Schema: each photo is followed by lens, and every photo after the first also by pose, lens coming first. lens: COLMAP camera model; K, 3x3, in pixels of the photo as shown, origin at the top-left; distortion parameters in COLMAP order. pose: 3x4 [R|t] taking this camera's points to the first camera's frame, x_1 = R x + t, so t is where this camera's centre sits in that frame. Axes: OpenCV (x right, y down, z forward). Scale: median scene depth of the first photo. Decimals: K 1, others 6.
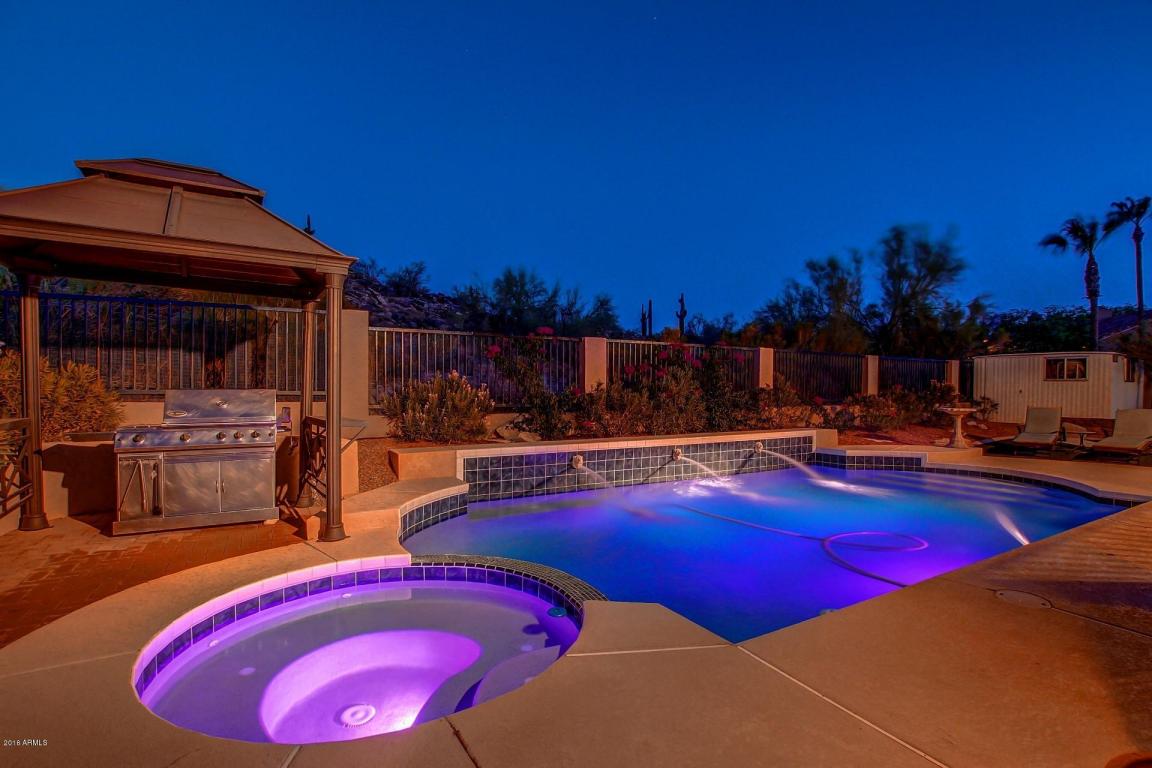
lens RADIAL K [[527.2, 0, 586.8], [0, 527.2, 388.2], [0, 0, 1]] dist [-0.028432, 0.000328]
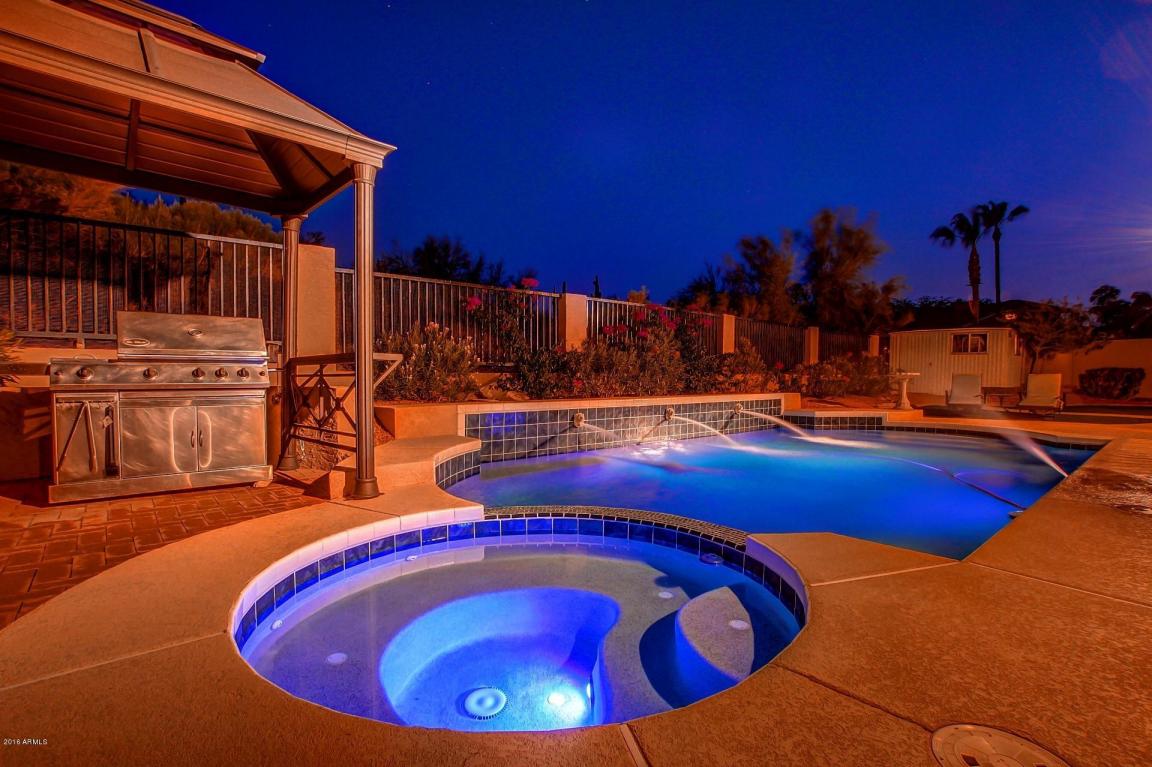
lens RADIAL K [[527.6, 0, 588.0], [0, 527.6, 386.3], [0, 0, 1]] dist [-0.027717, 0.000050]
pose [[0.983516, -0.003308, 0.180788, -0.169831], [-0.001308, 0.999676, 0.025410, 0.056636], [-0.180814, -0.025227, 0.983194, 0.084595]]
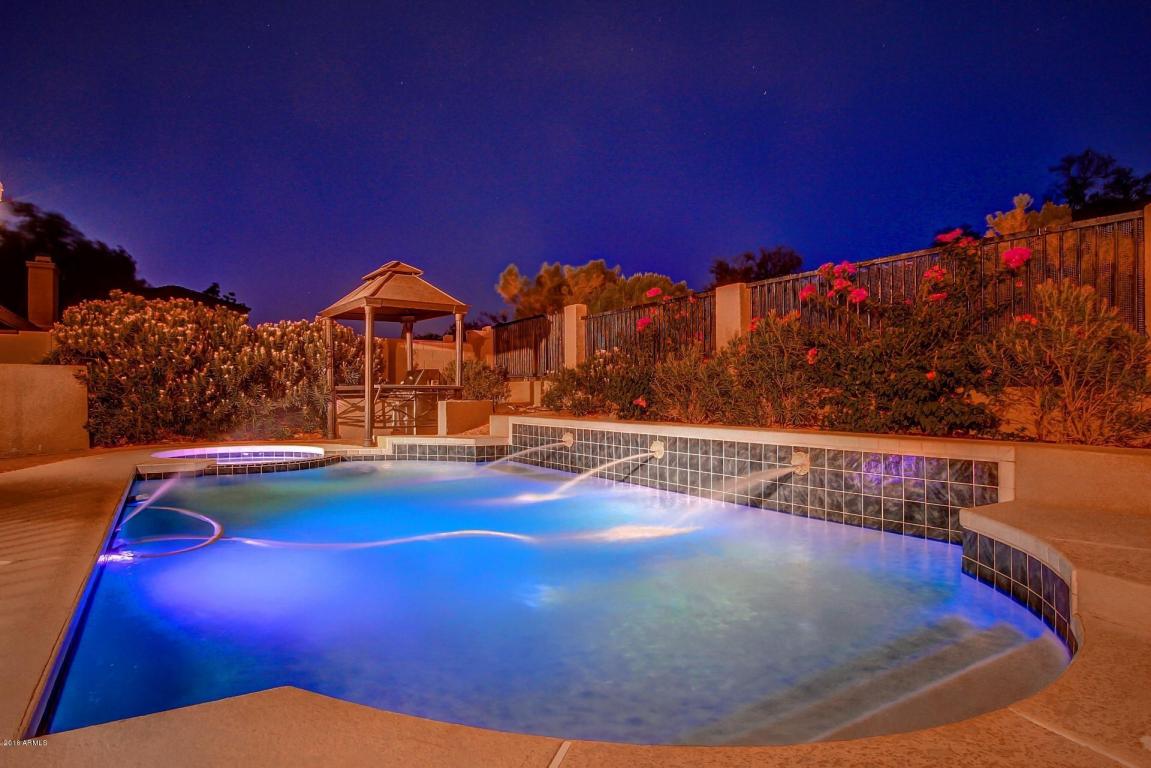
lens RADIAL K [[662.7, 0, 575.5], [0, 662.7, 384.0], [0, 0, 1]] dist [-0.018560, 0.001094]
pose [[0.025071, -0.018412, -0.999516, 1.147329], [0.007761, 0.999804, -0.018223, 0.063859], [0.999656, -0.007300, 0.025209, 0.984441]]
